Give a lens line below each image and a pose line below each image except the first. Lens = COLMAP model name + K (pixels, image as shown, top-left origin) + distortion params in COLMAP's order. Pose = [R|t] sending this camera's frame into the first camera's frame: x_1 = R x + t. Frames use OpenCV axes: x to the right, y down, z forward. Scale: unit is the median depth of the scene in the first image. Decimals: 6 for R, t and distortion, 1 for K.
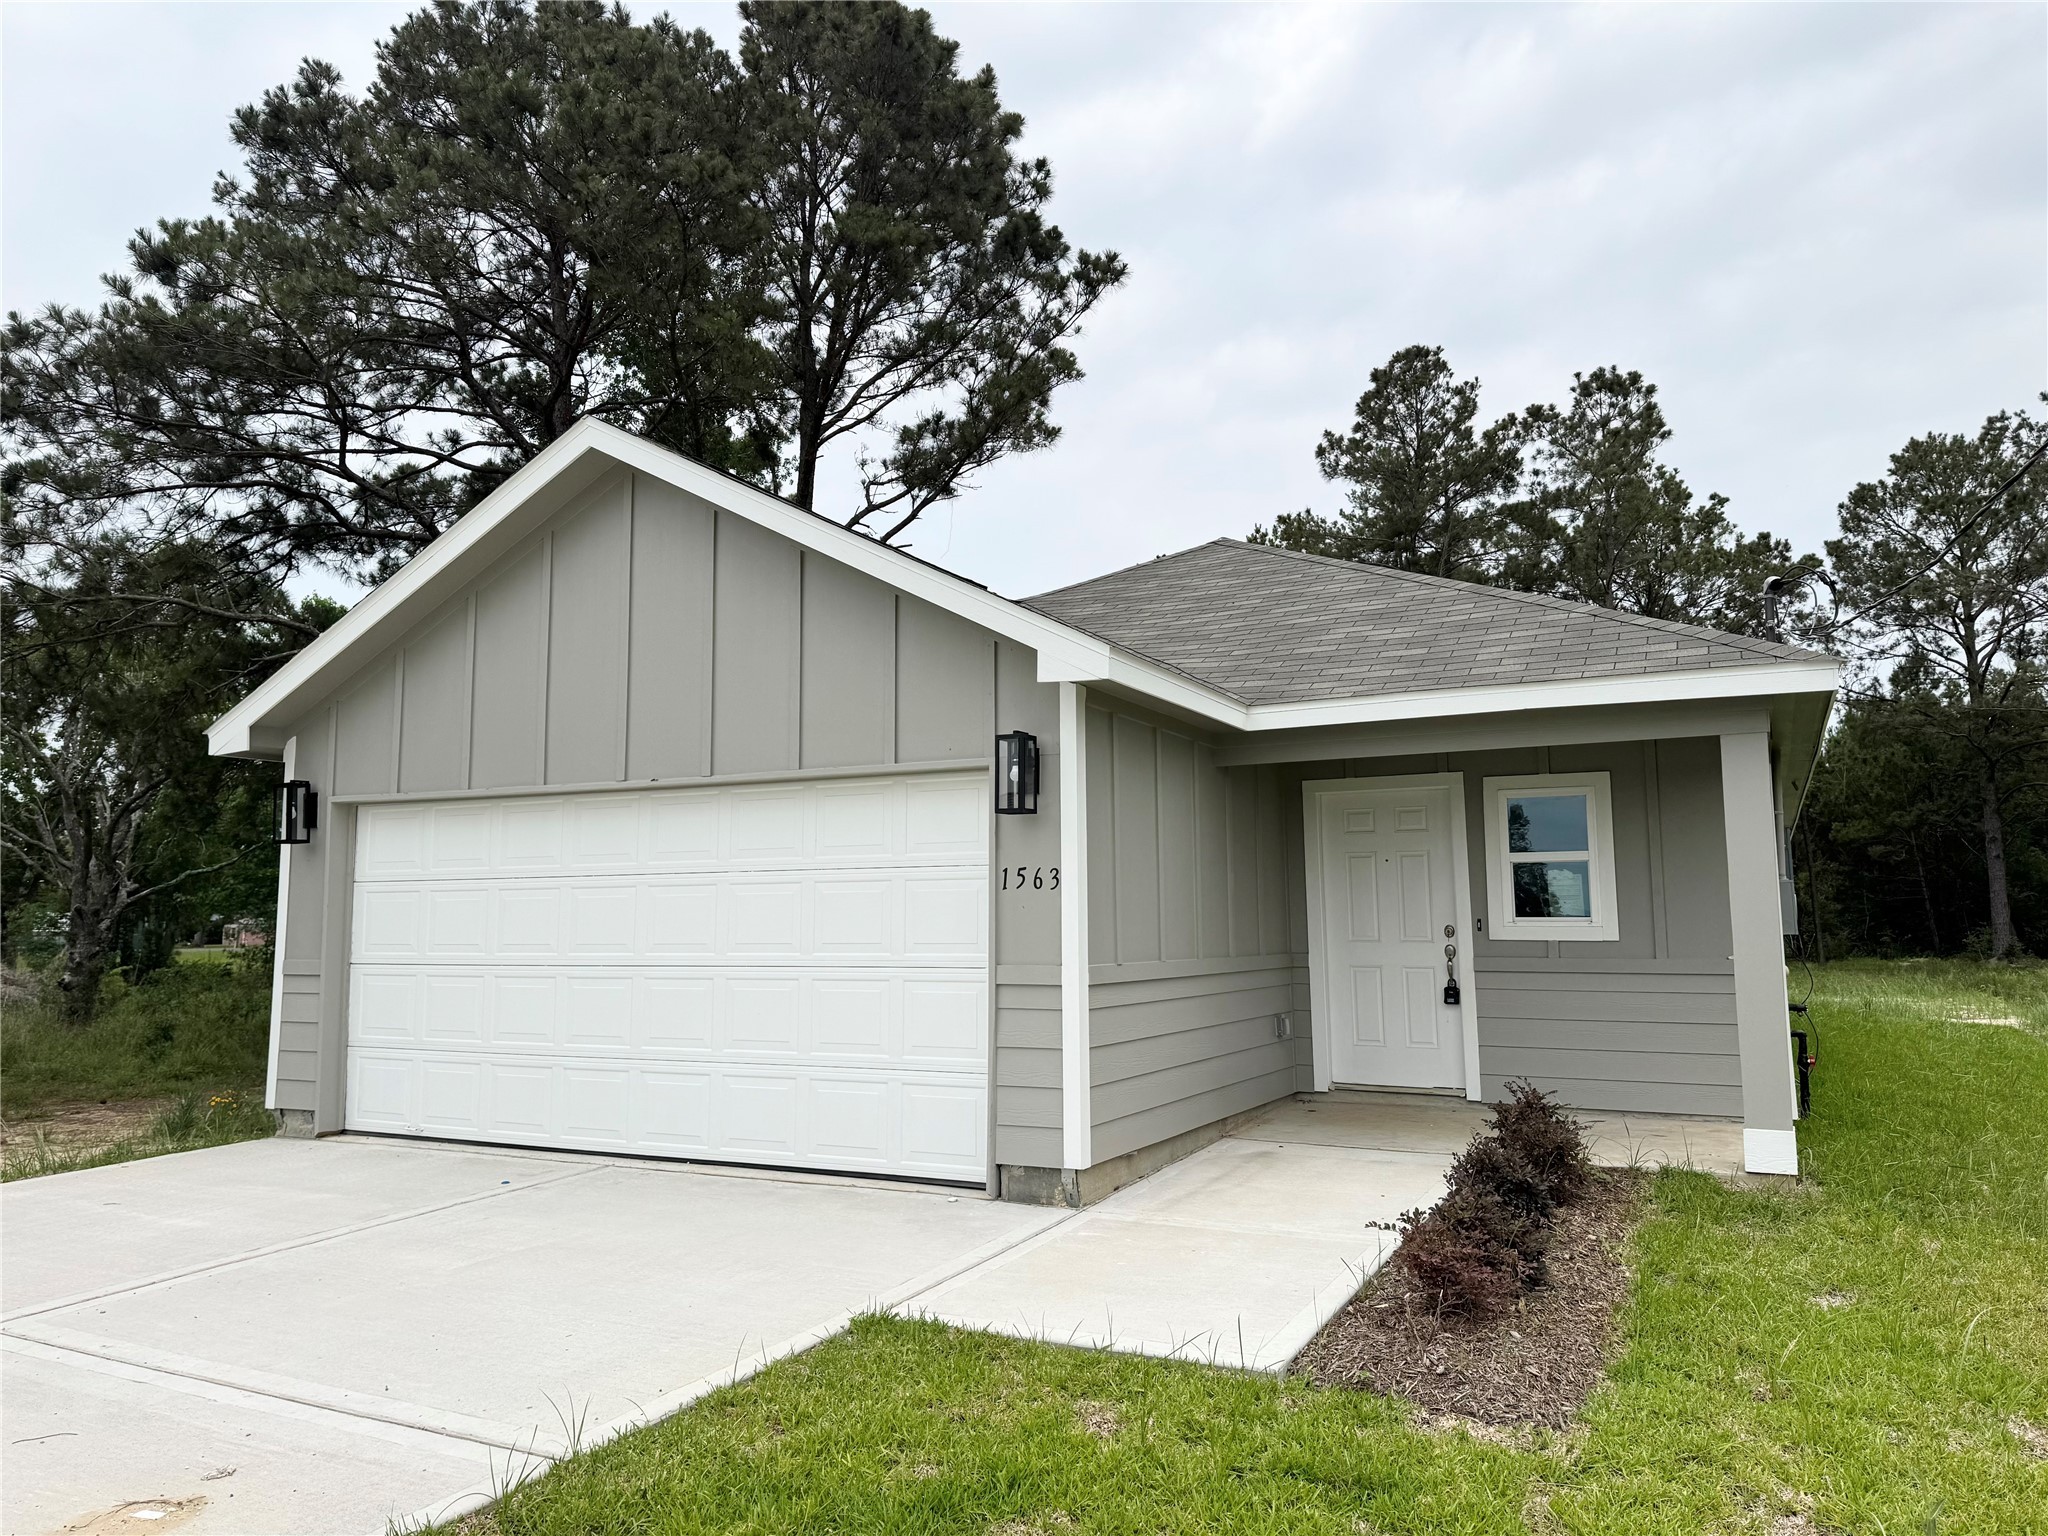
lens RADIAL K [[1411.8, 0, 1024.0], [0, 1411.8, 768.0], [0, 0, 1]] dist [0.068750, -0.083956]
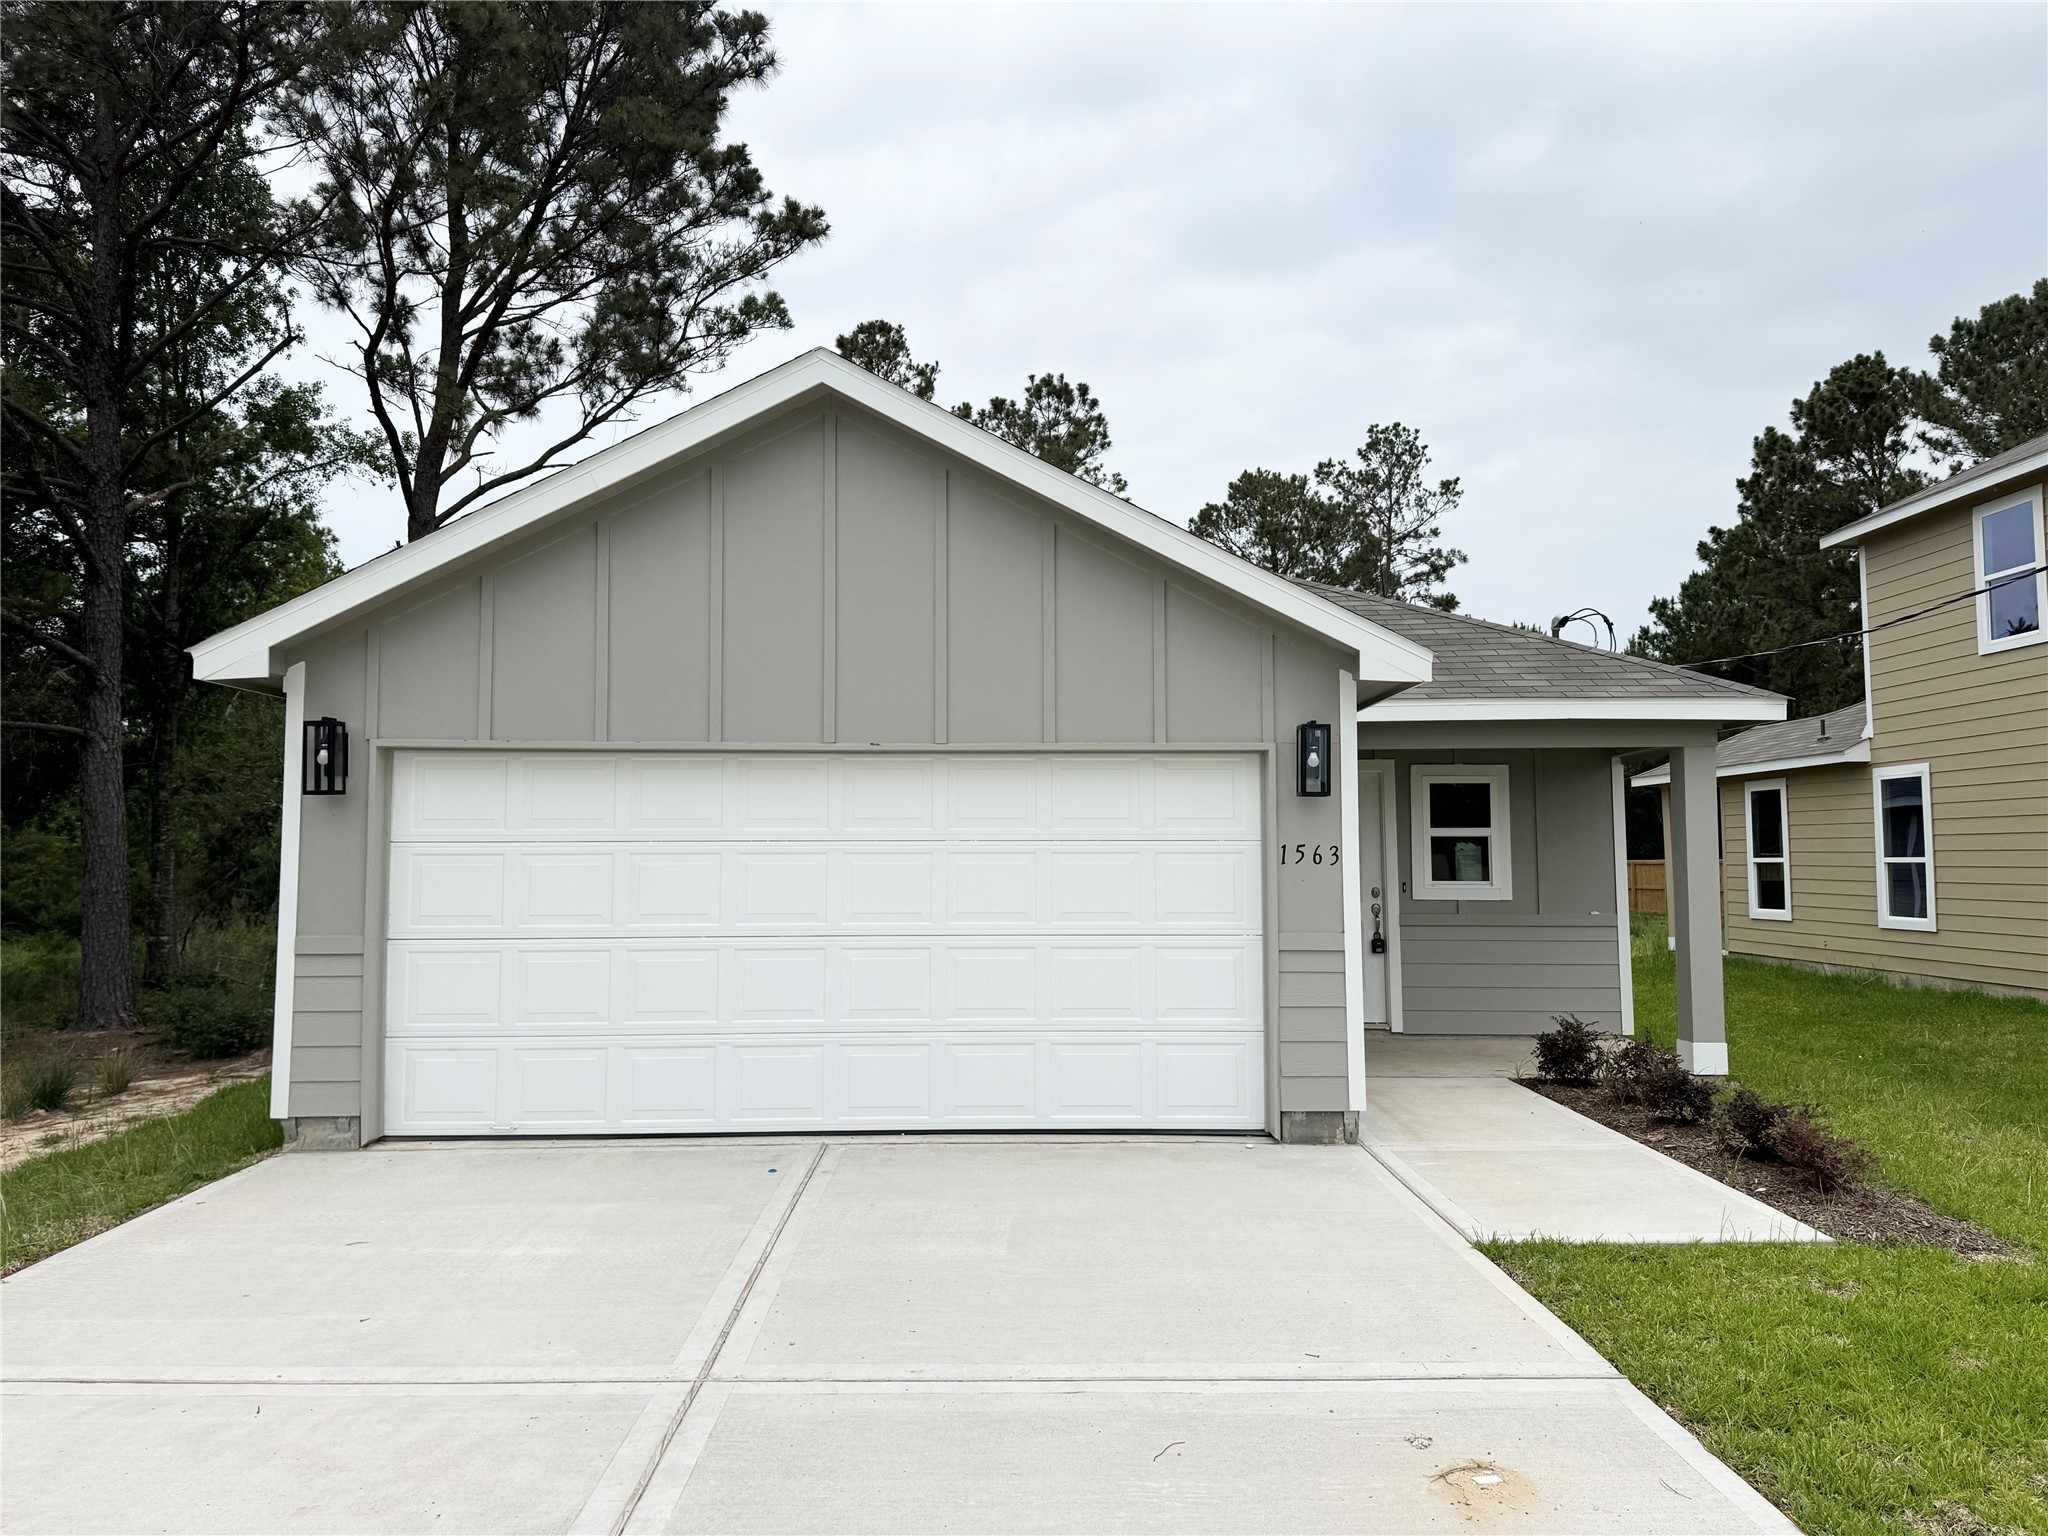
lens RADIAL K [[1417.0, 0, 1020.7], [0, 1417.0, 735.6], [0, 0, 1]] dist [0.022767, -0.002857]
pose [[0.884895, 0.044971, 0.463615, -0.539740], [-0.052766, 0.998599, 0.003848, -0.005128], [-0.462793, -0.027868, 0.886028, 0.090441]]
